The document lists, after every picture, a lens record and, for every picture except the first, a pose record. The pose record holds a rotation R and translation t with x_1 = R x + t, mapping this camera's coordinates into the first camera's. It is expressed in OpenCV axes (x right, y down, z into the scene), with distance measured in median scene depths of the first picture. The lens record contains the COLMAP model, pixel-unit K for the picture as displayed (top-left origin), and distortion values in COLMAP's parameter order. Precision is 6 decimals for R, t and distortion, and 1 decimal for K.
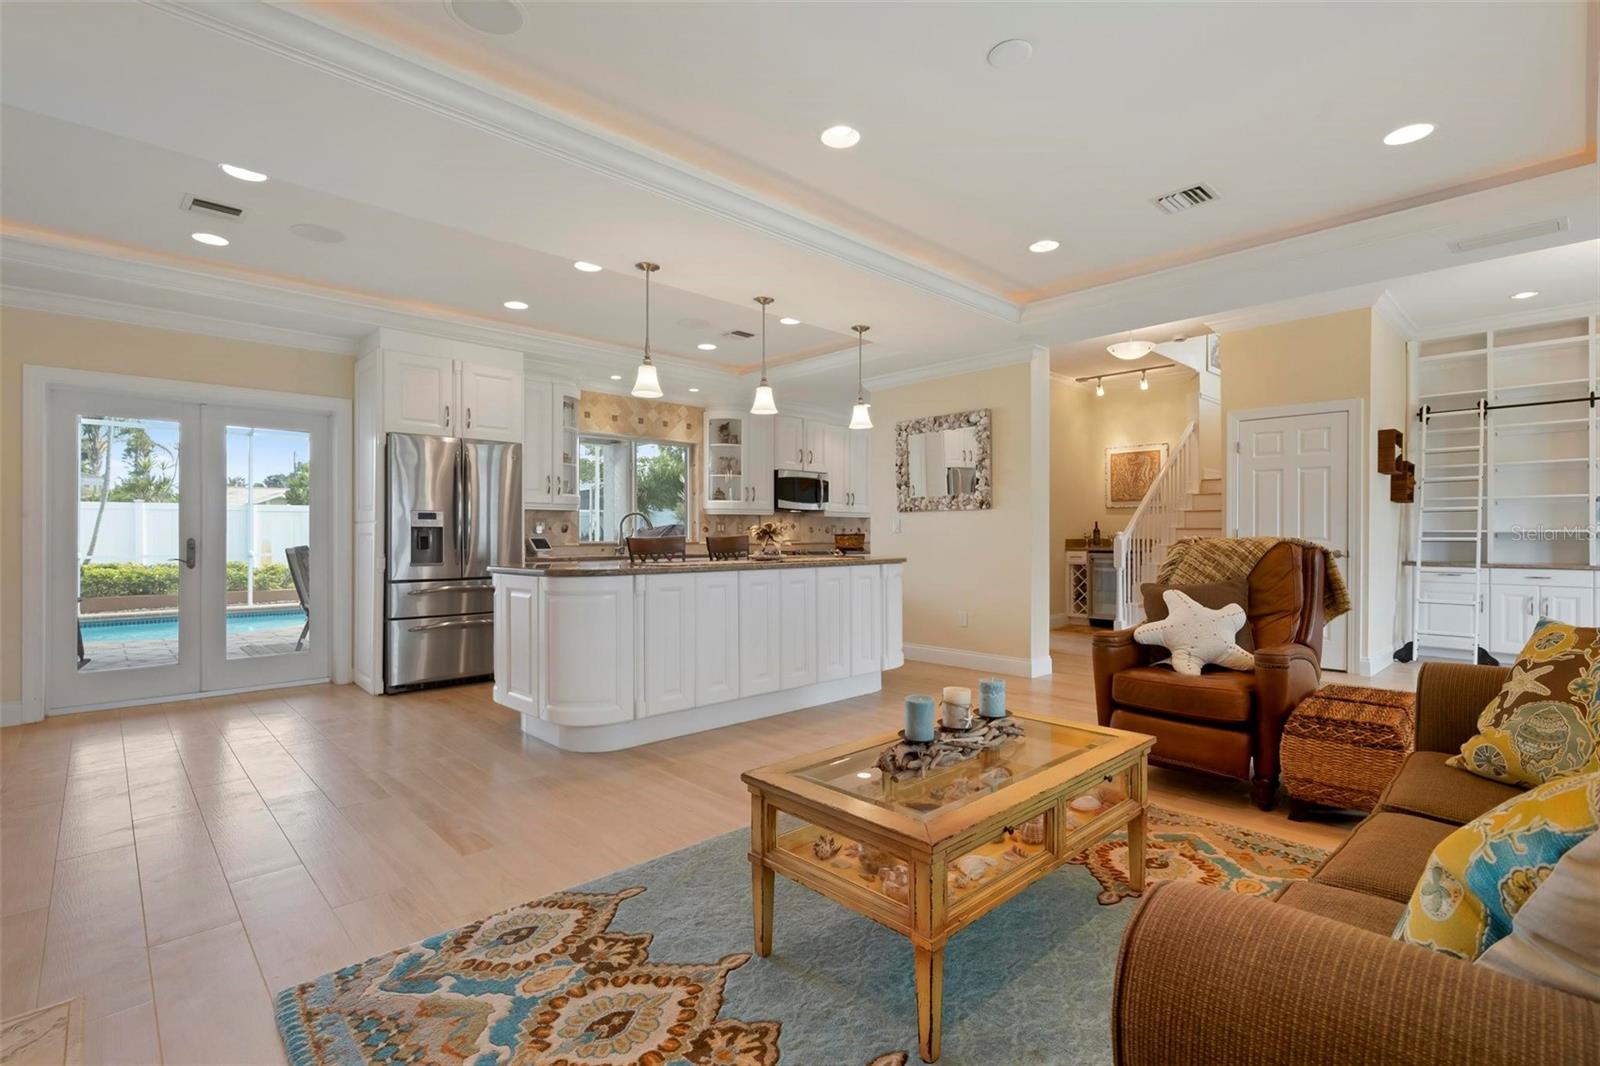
lens RADIAL K [[740.1, 0, 811.4], [0, 740.1, 532.0], [0, 0, 1]] dist [0.002333, -0.000941]
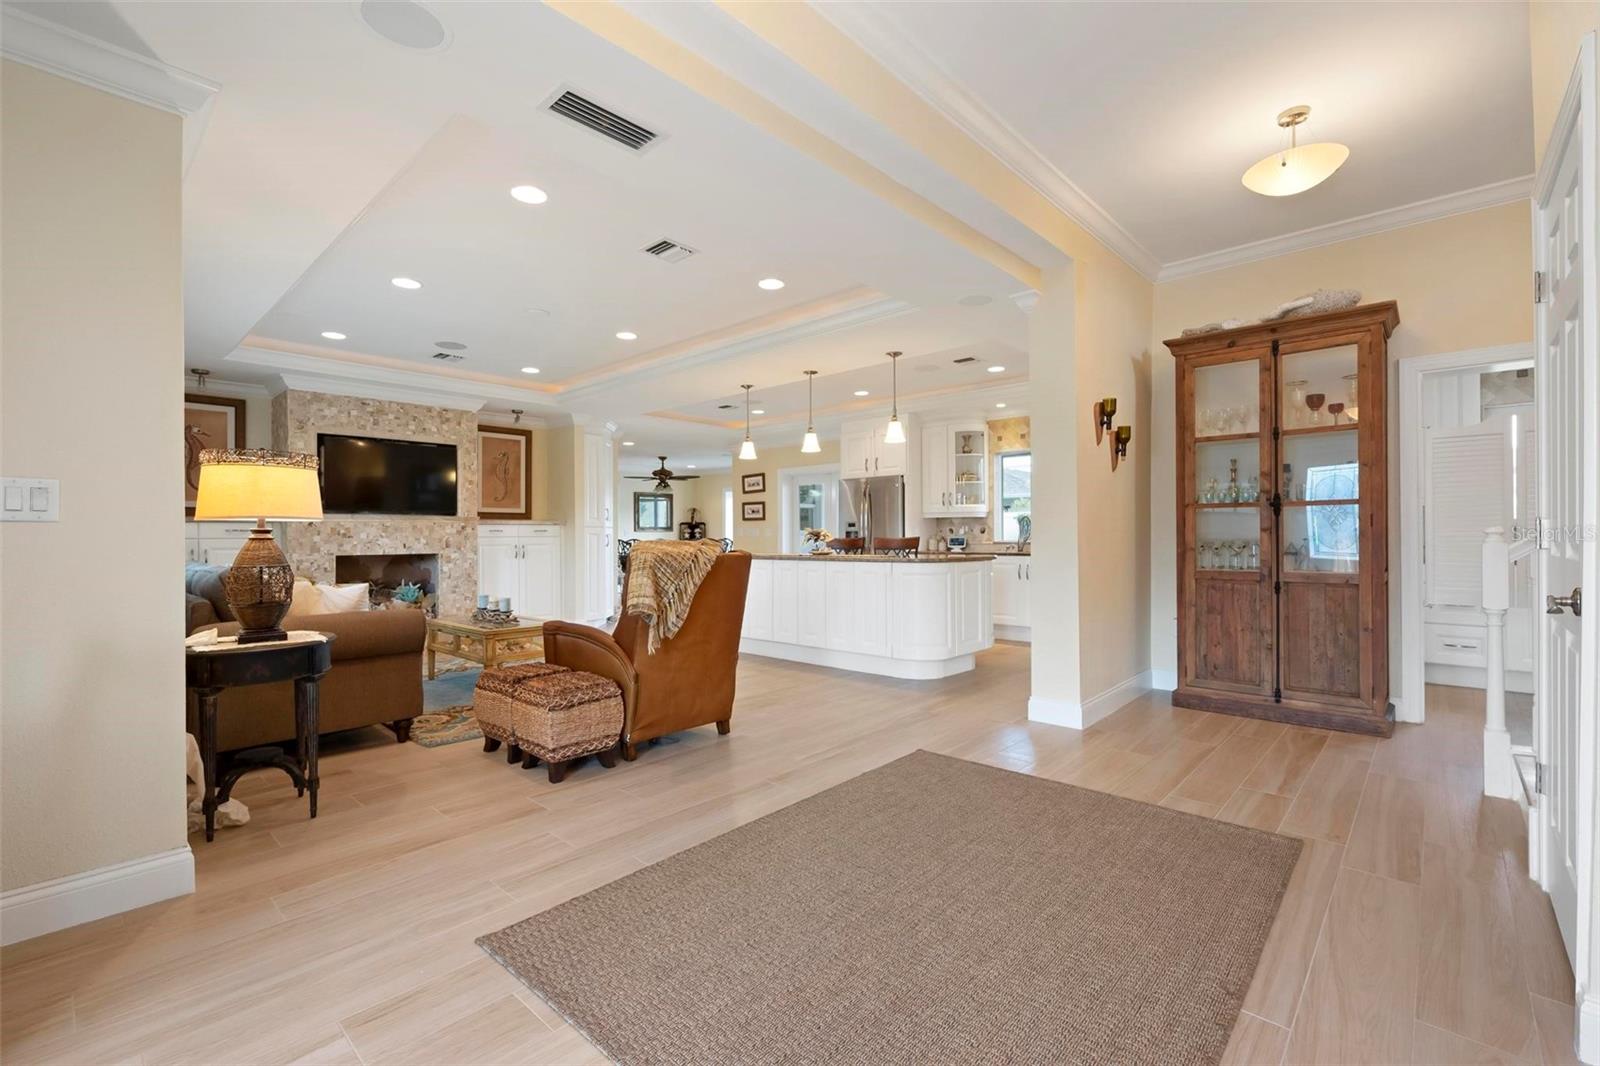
lens RADIAL K [[705.4, 0, 798.7], [0, 705.4, 530.5], [0, 0, 1]] dist [0.002340, -0.001564]
pose [[0.052807, -0.007177, -0.998579, 0.911190], [0.009967, 0.999928, -0.006660, 0.000458], [0.998555, -0.009601, 0.052874, 0.637345]]
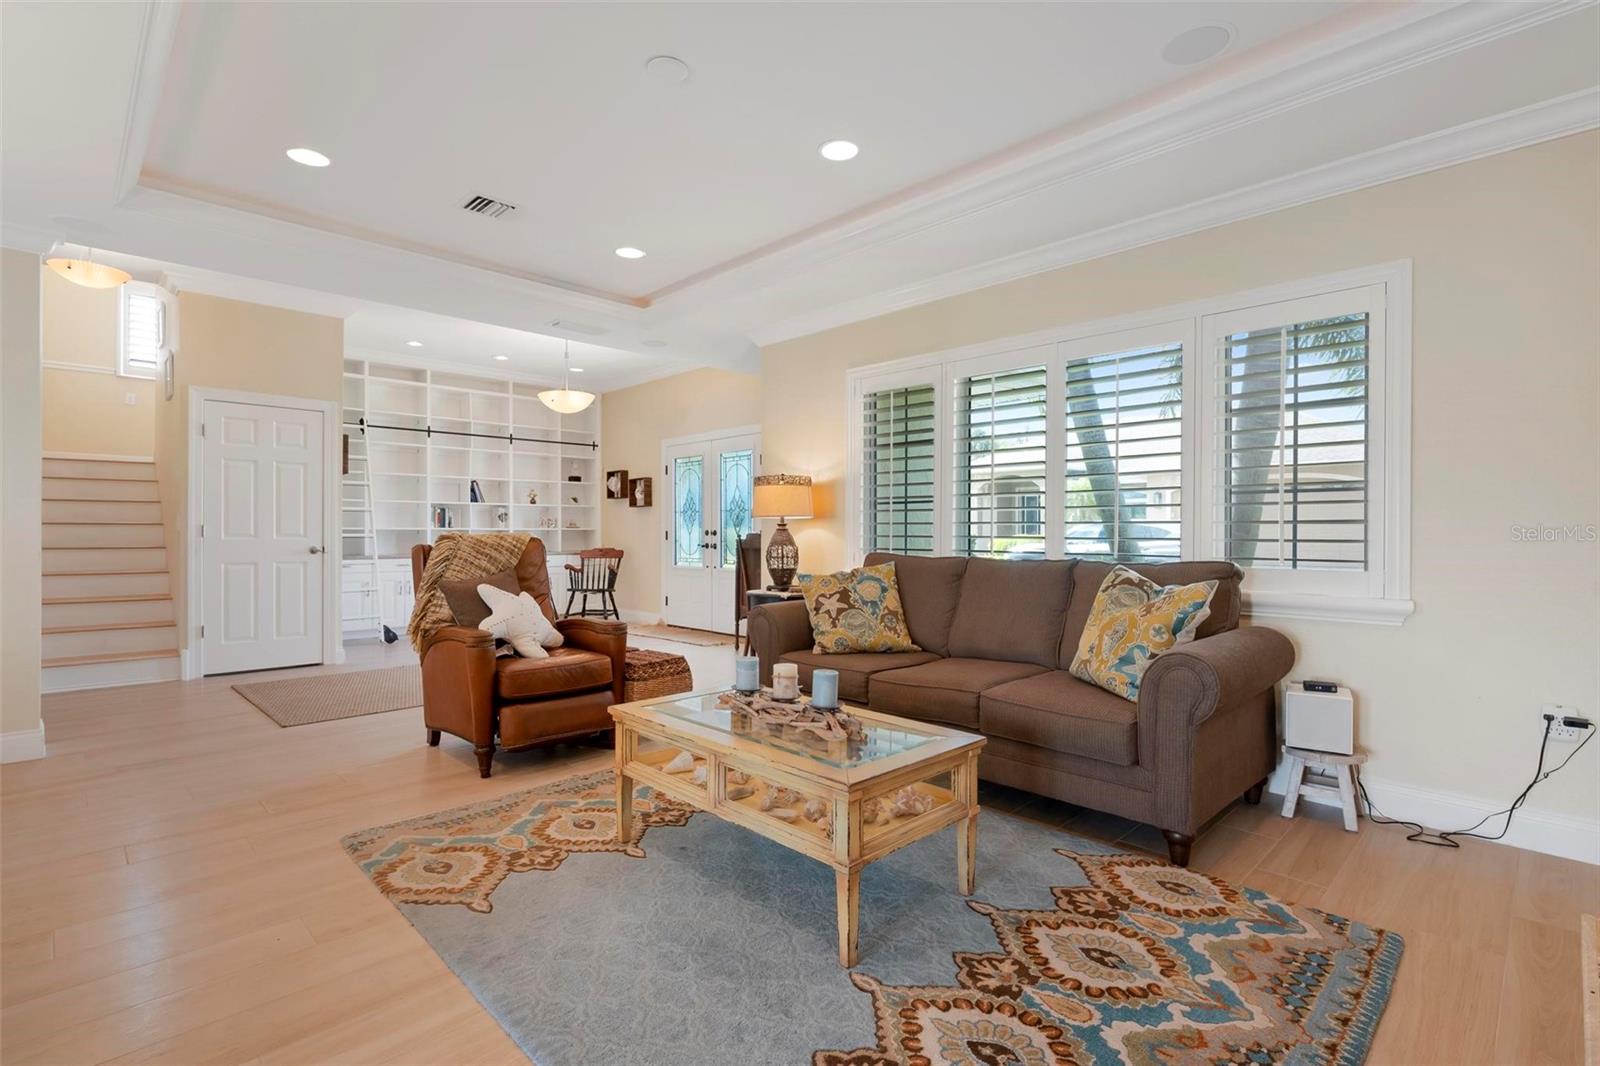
lens RADIAL K [[753.4, 0, 796.1], [0, 753.4, 531.8], [0, 0, 1]] dist [0.002799, -0.000706]
pose [[-0.009447, 0.001591, 0.999954, -0.311742], [-0.003696, 0.999992, -0.001626, 0.003373], [-0.999949, -0.003712, -0.009441, 0.323802]]
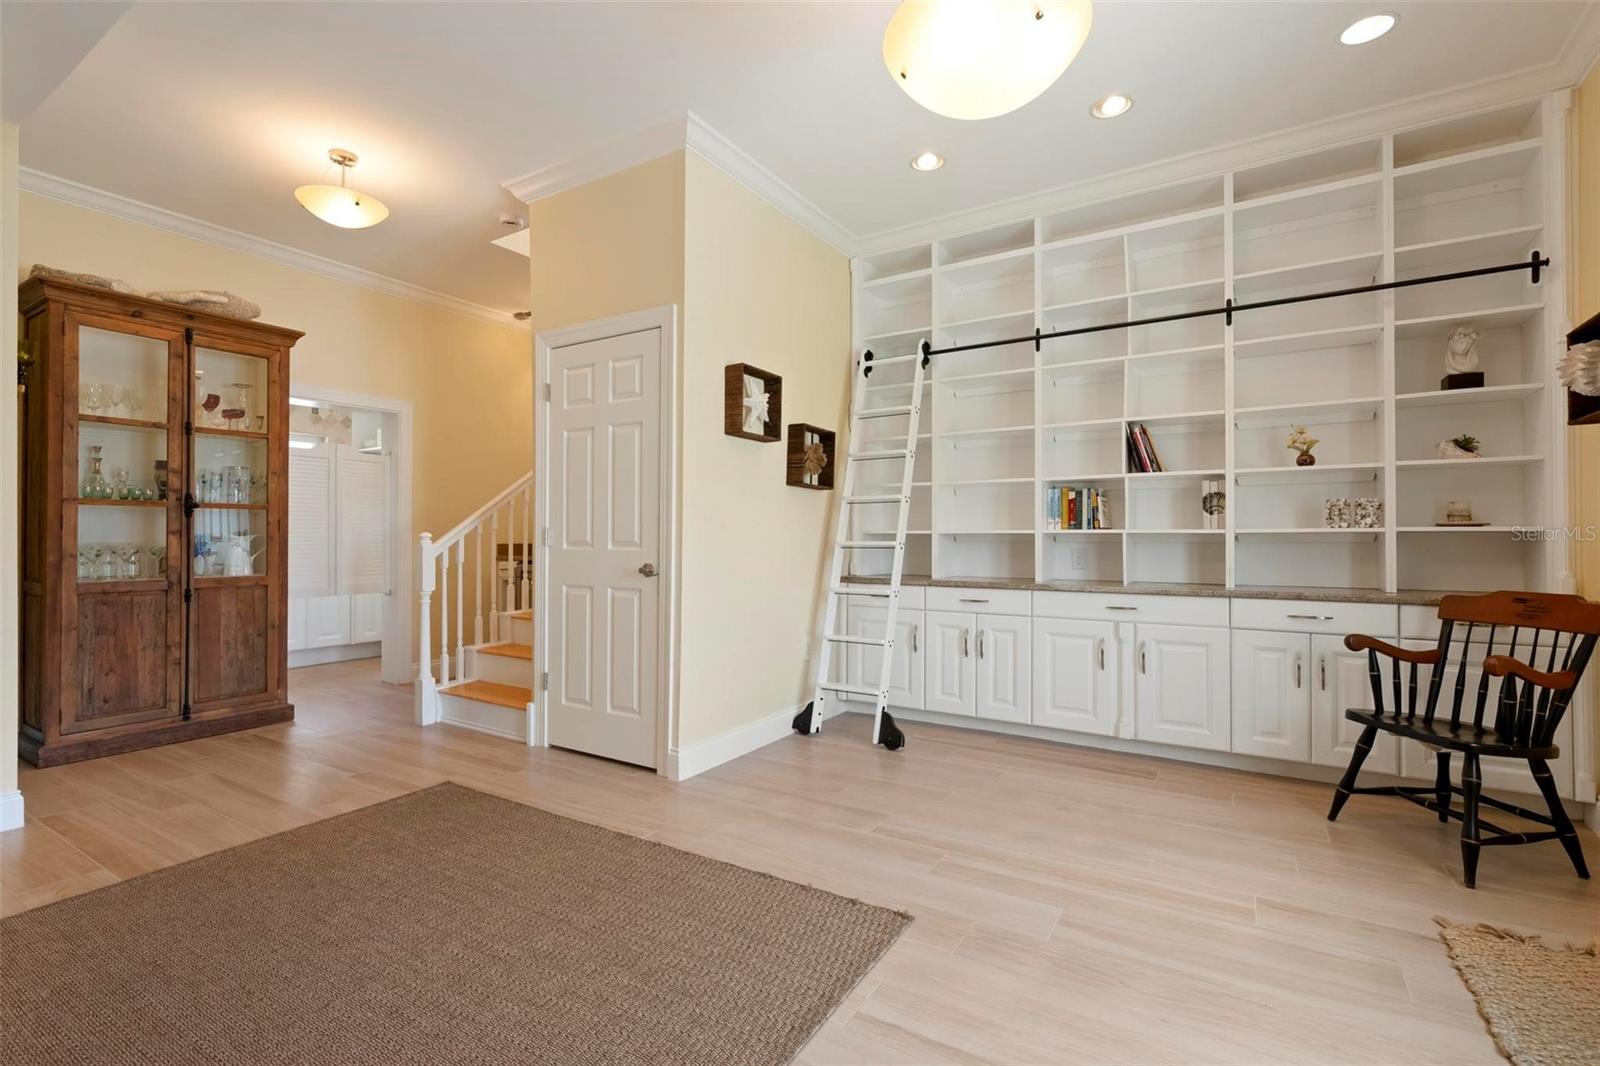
lens RADIAL K [[705.4, 0, 819.2], [0, 705.4, 534.1], [0, 0, 1]] dist [0.002340, -0.001564]
pose [[0.968697, 0.000099, 0.248244, 0.658081], [0.000028, 1.000000, -0.000507, 0.001200], [-0.248244, 0.000498, 0.968697, 0.394566]]
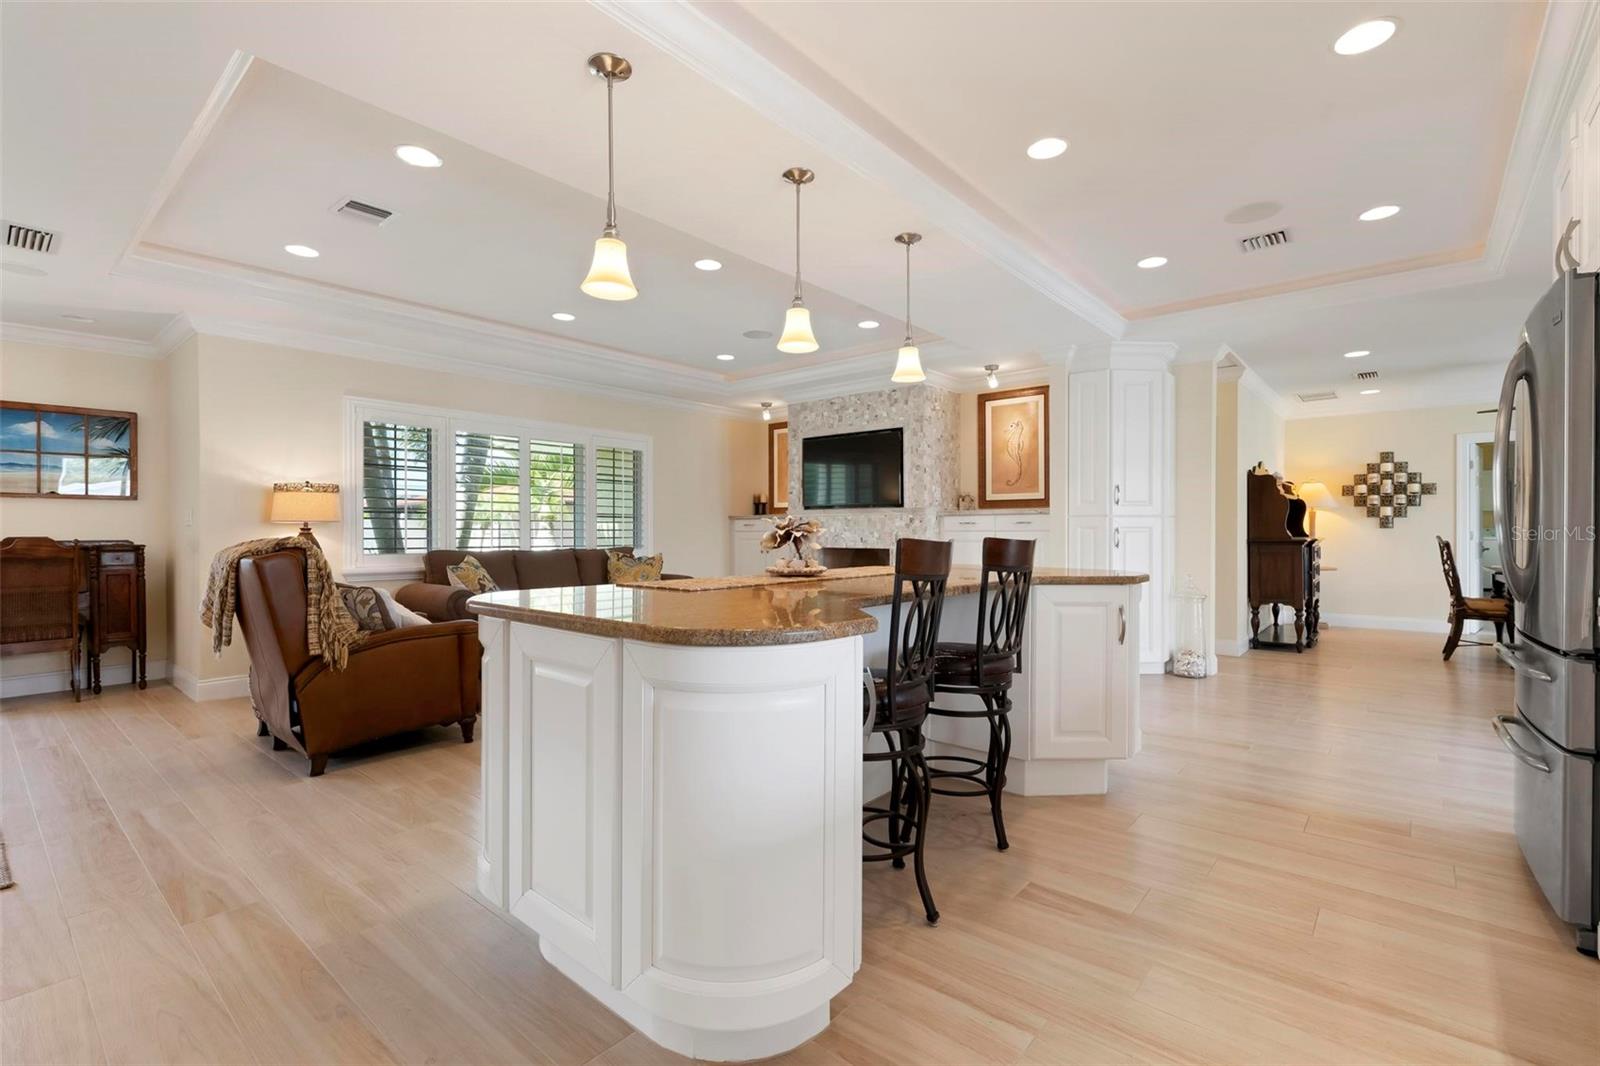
lens RADIAL K [[705.4, 0, 789.2], [0, 705.4, 539.1], [0, 0, 1]] dist [0.002340, -0.001564]
pose [[-0.995107, 0.003804, -0.098735, 0.015723], [0.003060, 0.999966, 0.007678, 0.001466], [0.098760, 0.007338, -0.995084, 1.135578]]
